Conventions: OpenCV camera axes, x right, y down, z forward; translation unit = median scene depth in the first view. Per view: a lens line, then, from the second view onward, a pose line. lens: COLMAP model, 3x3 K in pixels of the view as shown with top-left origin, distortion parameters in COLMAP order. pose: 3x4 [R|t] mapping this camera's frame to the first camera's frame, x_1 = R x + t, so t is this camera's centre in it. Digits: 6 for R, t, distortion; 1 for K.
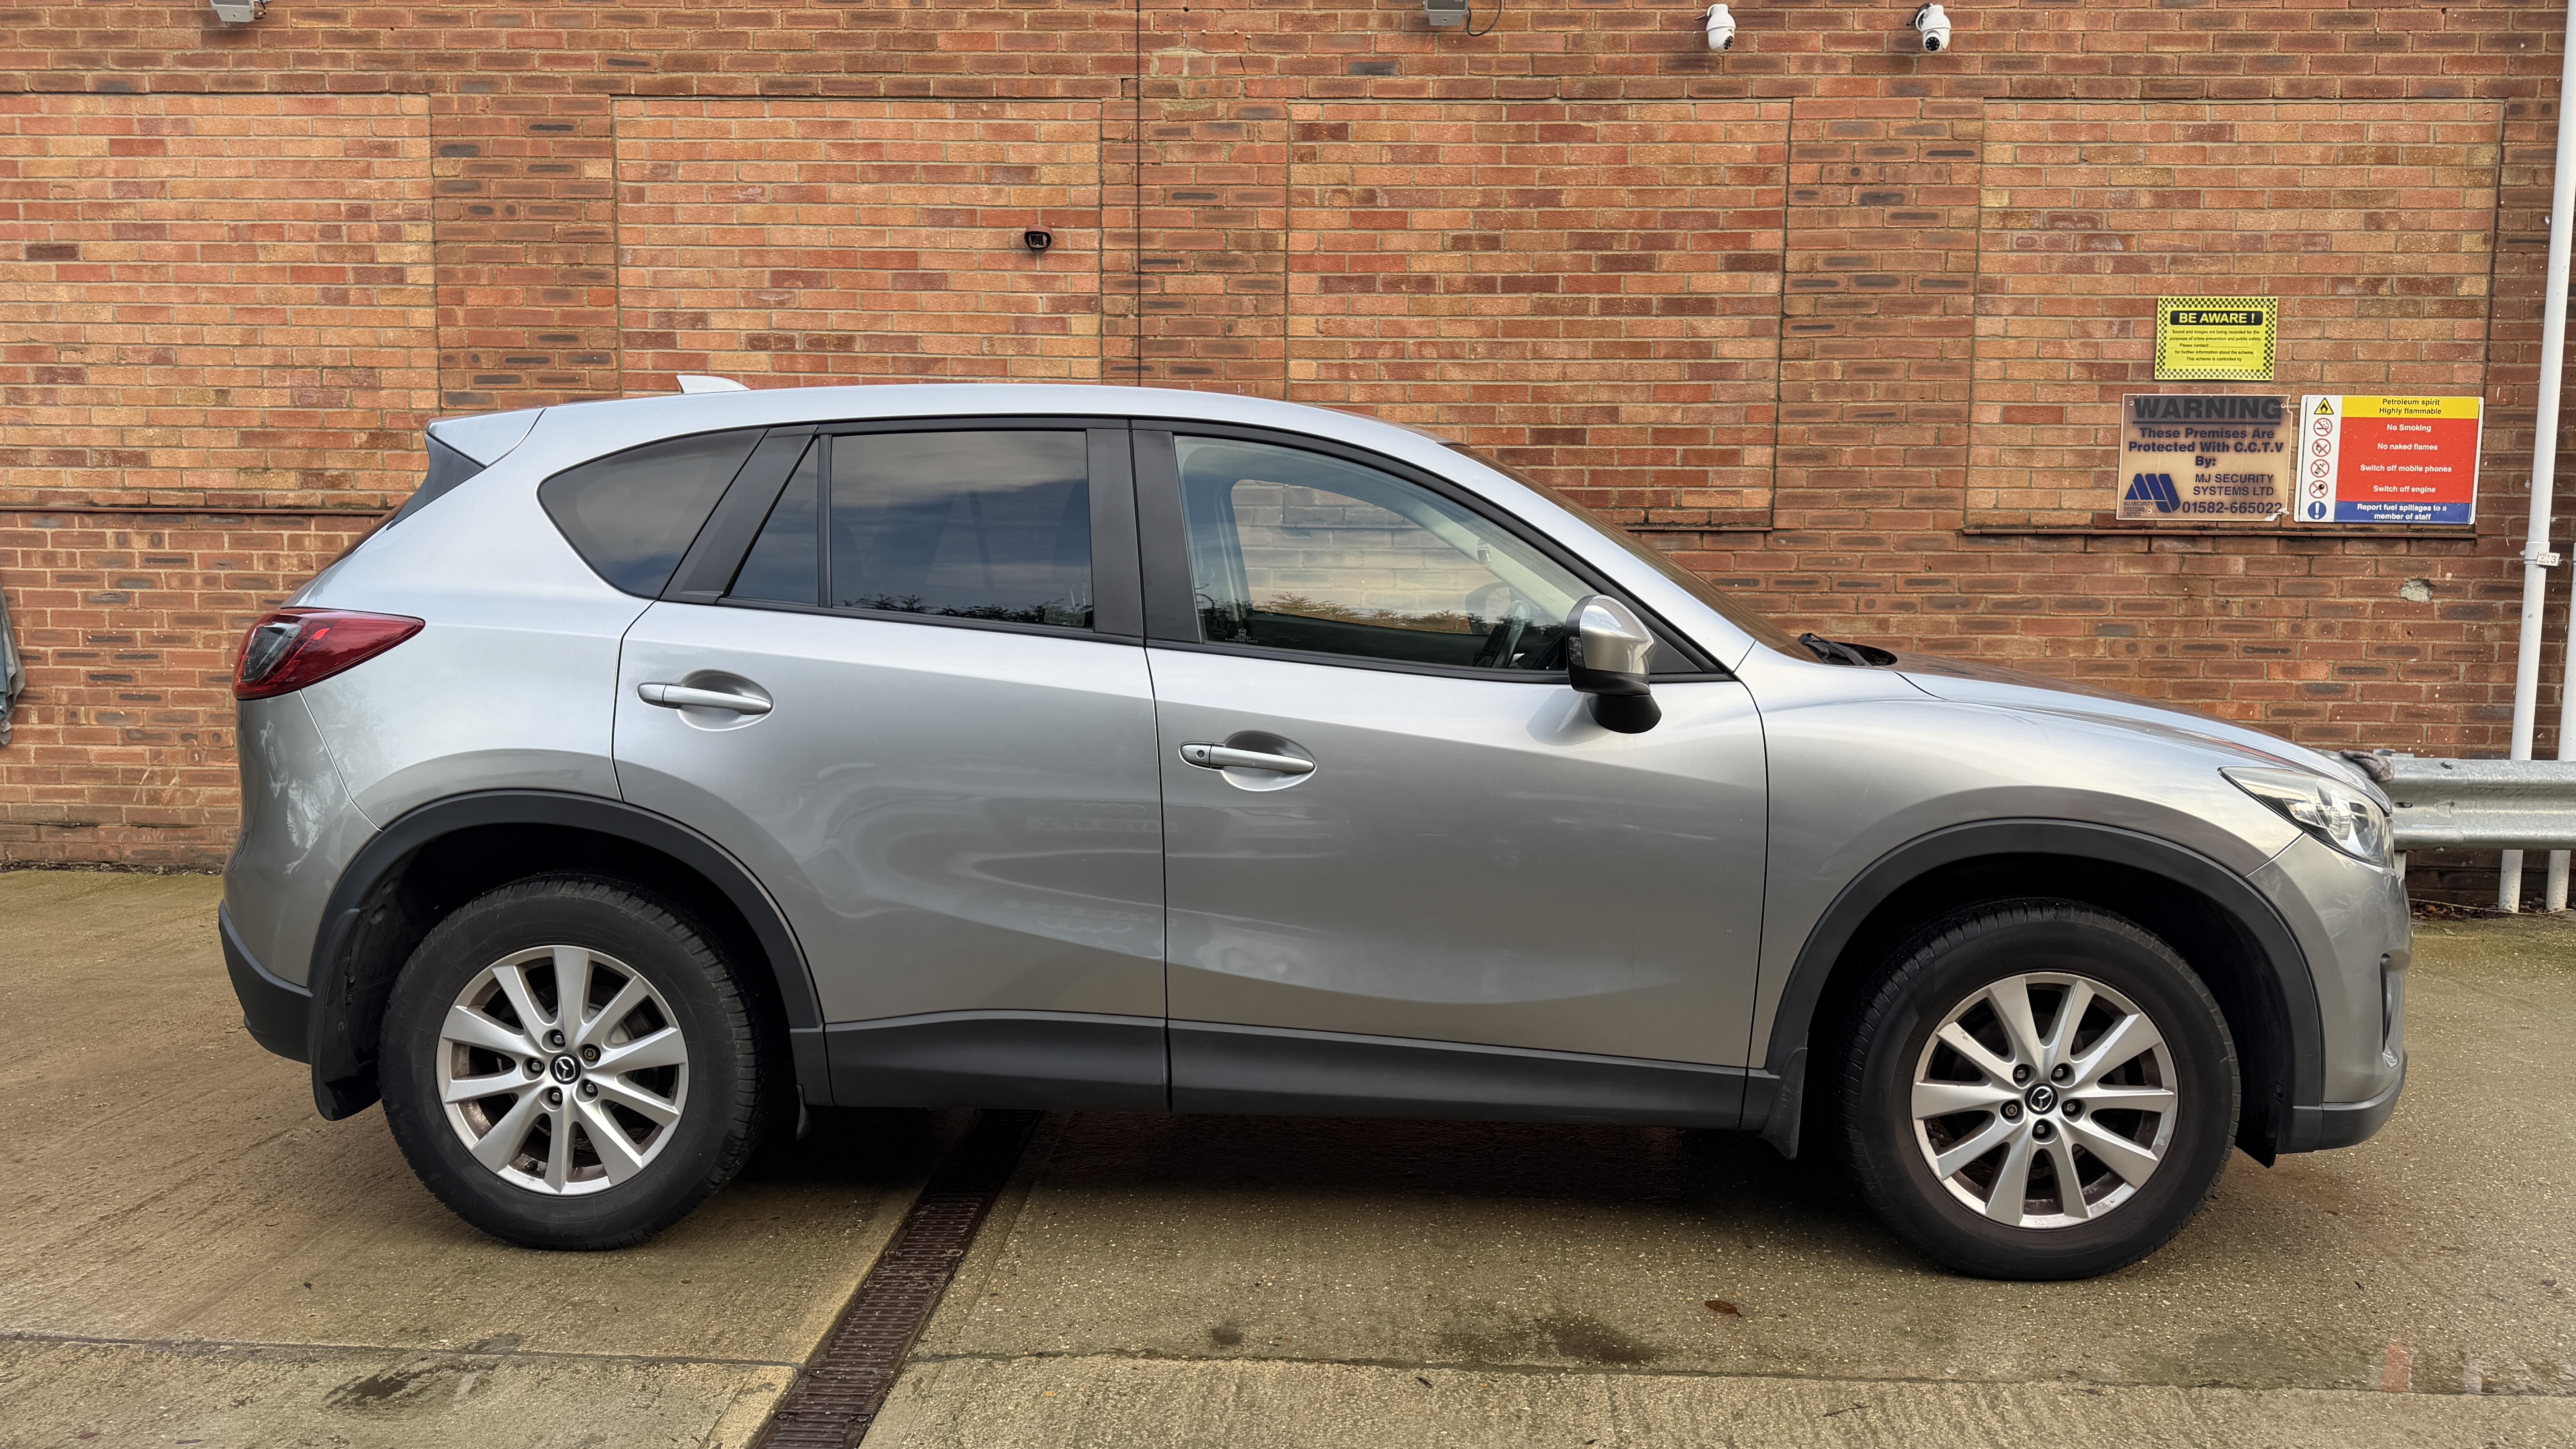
lens RADIAL K [[1808.2, 0, 1289.7], [0, 1808.2, 759.9], [0, 0, 1]] dist [0.064797, -0.082276]
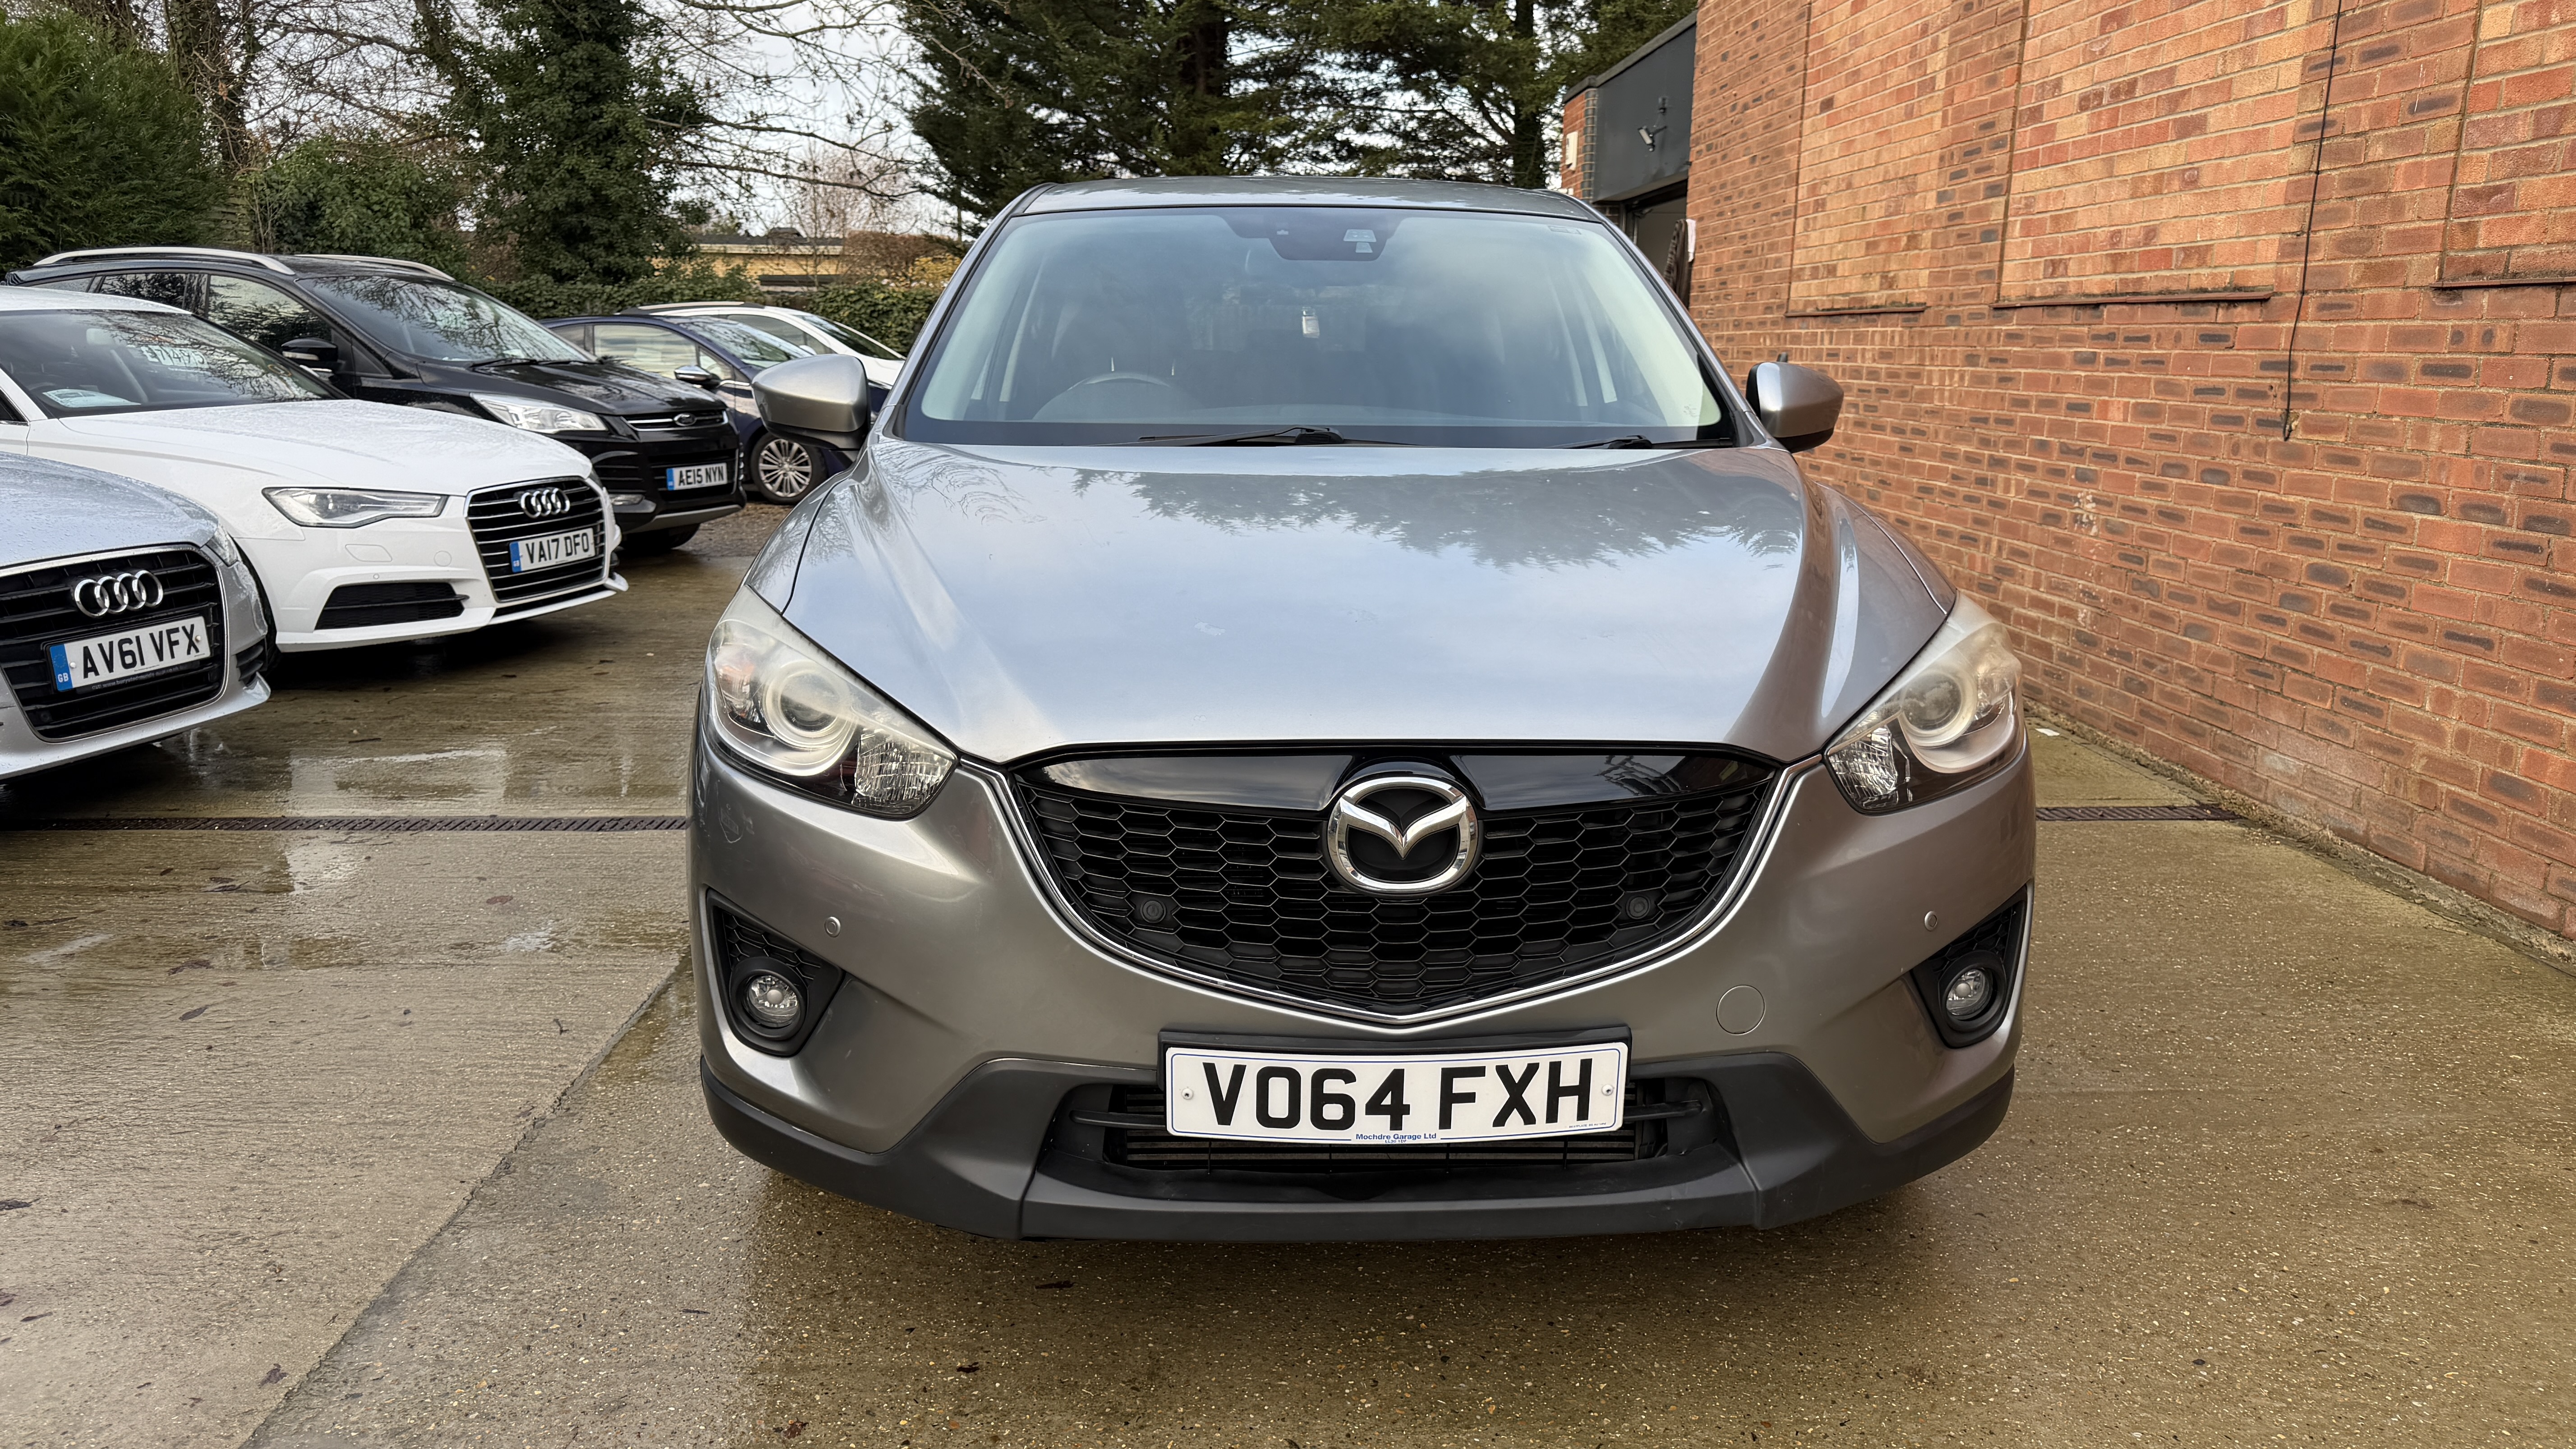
lens RADIAL K [[1808.2, 0, 1266.0], [0, 1808.2, 746.5], [0, 0, 1]] dist [0.064797, -0.082276]
pose [[0.071216, 0.206861, -0.975775, 0.634873], [-0.119950, 0.972936, 0.197505, -0.052654], [0.990222, 0.102978, 0.094102, 0.568206]]
